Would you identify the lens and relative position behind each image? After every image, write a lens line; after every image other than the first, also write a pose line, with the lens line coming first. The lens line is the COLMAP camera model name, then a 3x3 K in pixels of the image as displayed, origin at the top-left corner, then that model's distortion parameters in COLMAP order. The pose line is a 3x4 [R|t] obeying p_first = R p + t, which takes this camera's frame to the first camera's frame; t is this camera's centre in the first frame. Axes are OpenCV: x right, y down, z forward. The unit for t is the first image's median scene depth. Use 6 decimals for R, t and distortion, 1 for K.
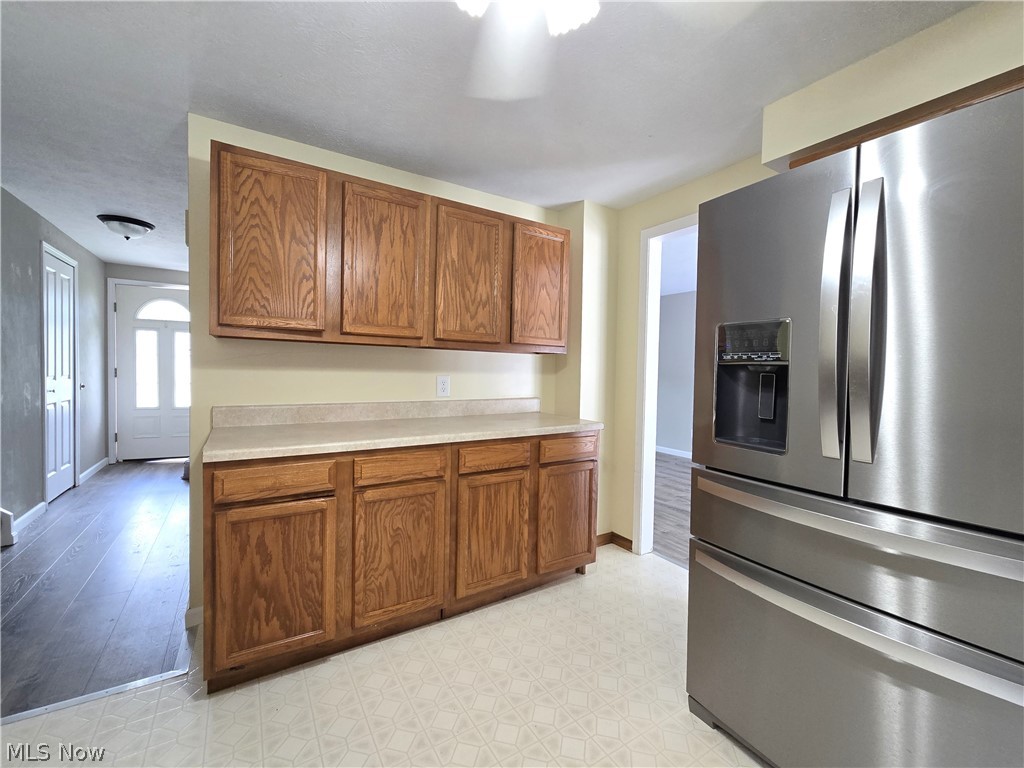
lens RADIAL K [[421.1, 0, 508.9], [0, 421.1, 380.2], [0, 0, 1]] dist [0.001568, 0.000353]
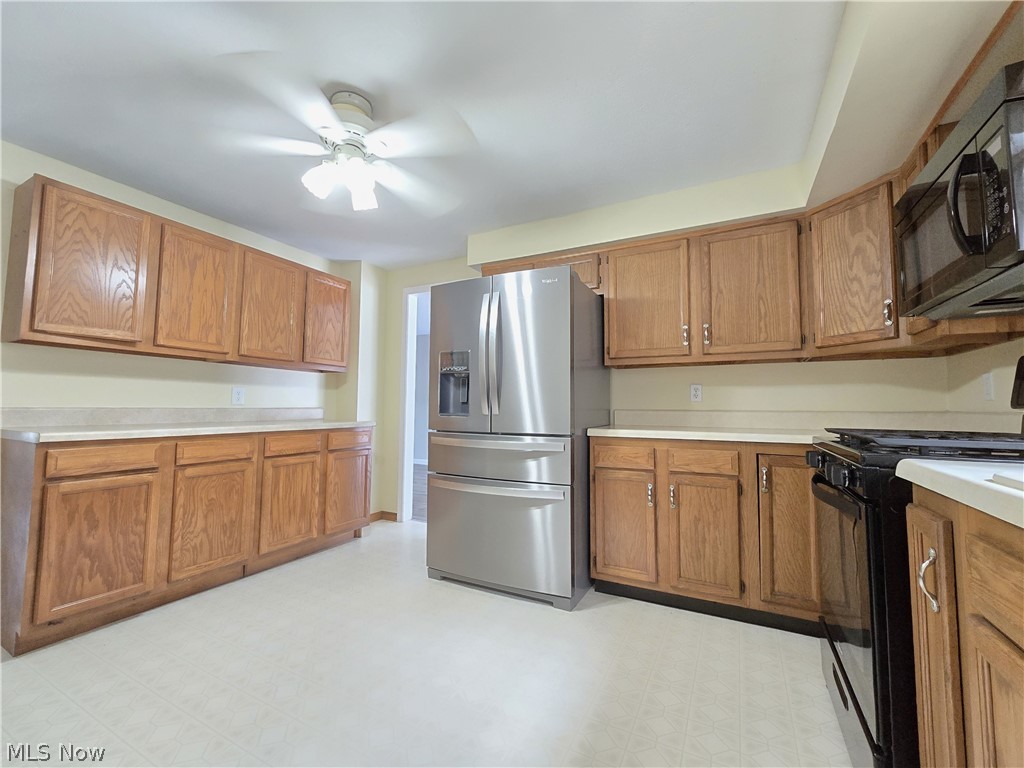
lens RADIAL K [[421.1, 0, 507.9], [0, 421.1, 380.8], [0, 0, 1]] dist [0.001568, 0.000353]
pose [[0.861024, 0.020760, 0.508140, -0.146520], [0.021133, 0.996843, -0.076534, 0.110036], [-0.508125, 0.076636, 0.857867, -0.571736]]
